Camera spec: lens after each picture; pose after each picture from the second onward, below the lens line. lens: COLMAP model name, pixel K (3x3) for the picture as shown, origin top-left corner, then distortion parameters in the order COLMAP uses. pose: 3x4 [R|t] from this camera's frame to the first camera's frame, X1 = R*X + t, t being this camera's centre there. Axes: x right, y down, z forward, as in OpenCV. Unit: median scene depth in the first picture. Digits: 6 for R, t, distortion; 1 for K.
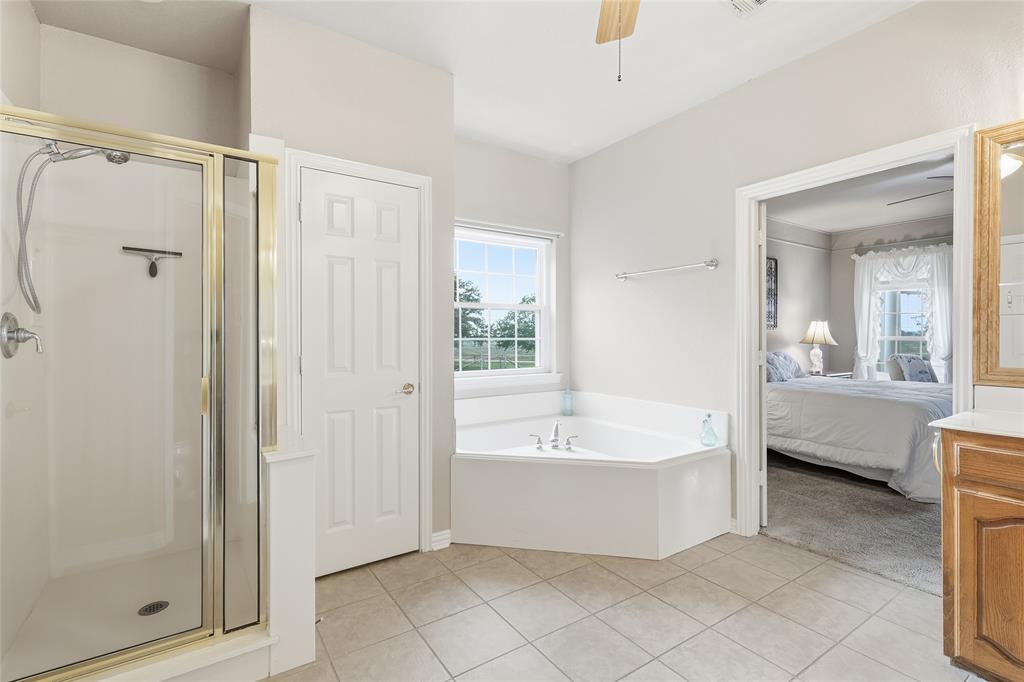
lens RADIAL K [[457.9, 0, 508.3], [0, 457.9, 337.3], [0, 0, 1]] dist [-0.000786, 0.000007]
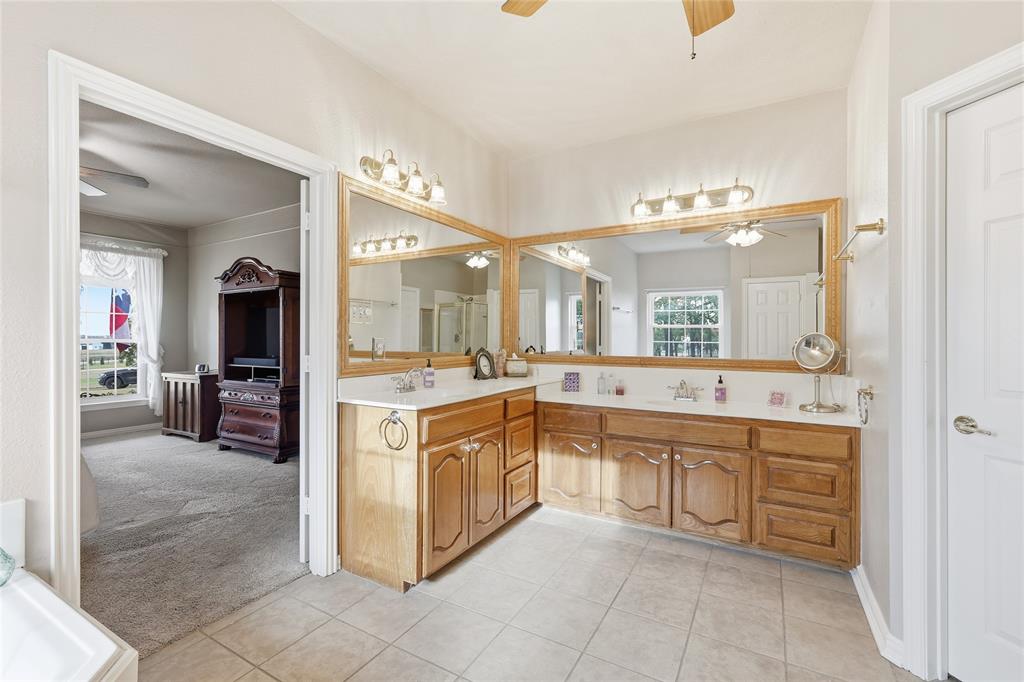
lens RADIAL K [[457.9, 0, 508.3], [0, 457.9, 337.3], [0, 0, 1]] dist [-0.000786, 0.000007]
pose [[-0.449792, 0.002136, 0.893131, -0.325456], [0.003098, 0.999995, -0.000831, -0.003812], [-0.893128, 0.002393, -0.449796, 1.354068]]
